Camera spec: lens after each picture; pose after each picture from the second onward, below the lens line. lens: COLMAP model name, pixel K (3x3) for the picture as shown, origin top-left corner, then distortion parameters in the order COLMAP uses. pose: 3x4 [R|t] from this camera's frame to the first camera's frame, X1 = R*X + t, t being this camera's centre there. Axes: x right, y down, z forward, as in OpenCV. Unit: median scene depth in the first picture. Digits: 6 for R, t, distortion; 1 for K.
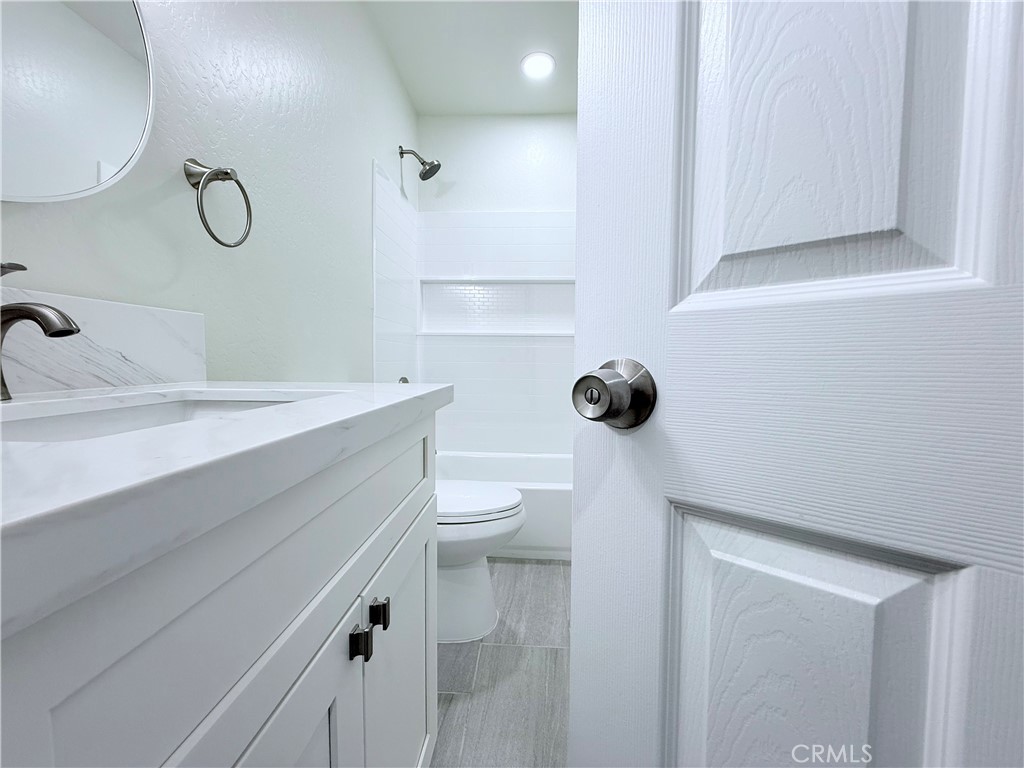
lens RADIAL K [[407.1, 0, 512.0], [0, 407.1, 384.0], [0, 0, 1]] dist [-0.001823, 0.000357]
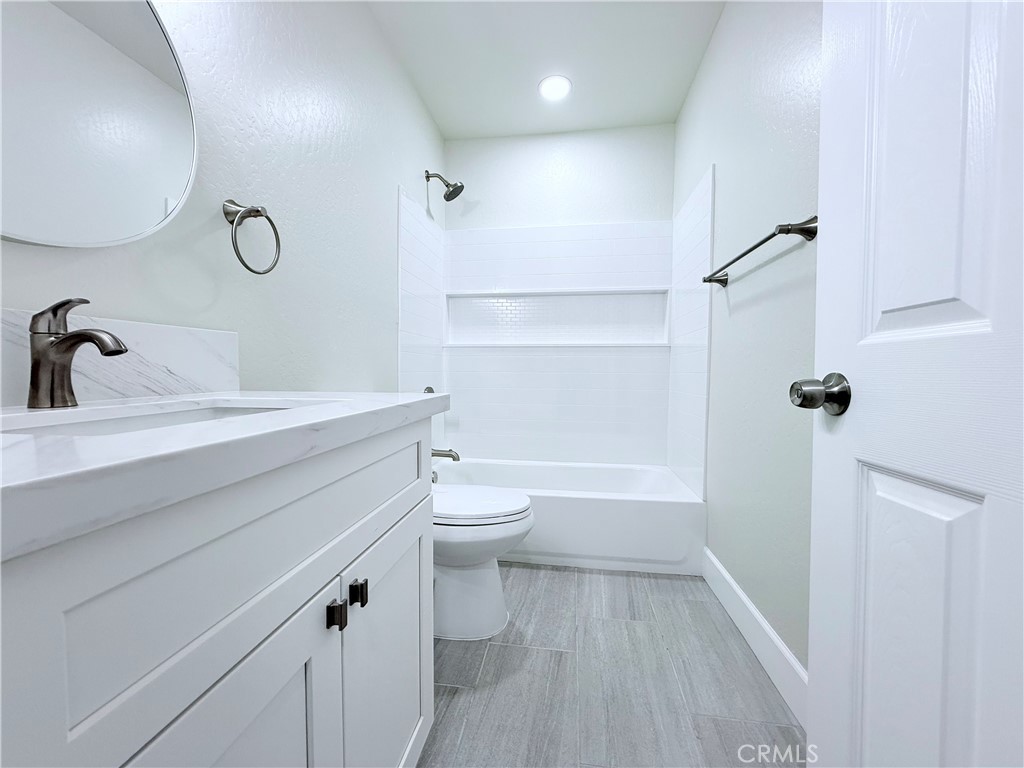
lens RADIAL K [[413.8, 0, 524.3], [0, 413.8, 384.1], [0, 0, 1]] dist [-0.000675, -0.000348]
pose [[0.995636, -0.001694, -0.093302, 0.126253], [-0.000393, 0.999750, -0.022339, -0.000557], [0.093317, 0.022278, 0.995387, -0.068447]]
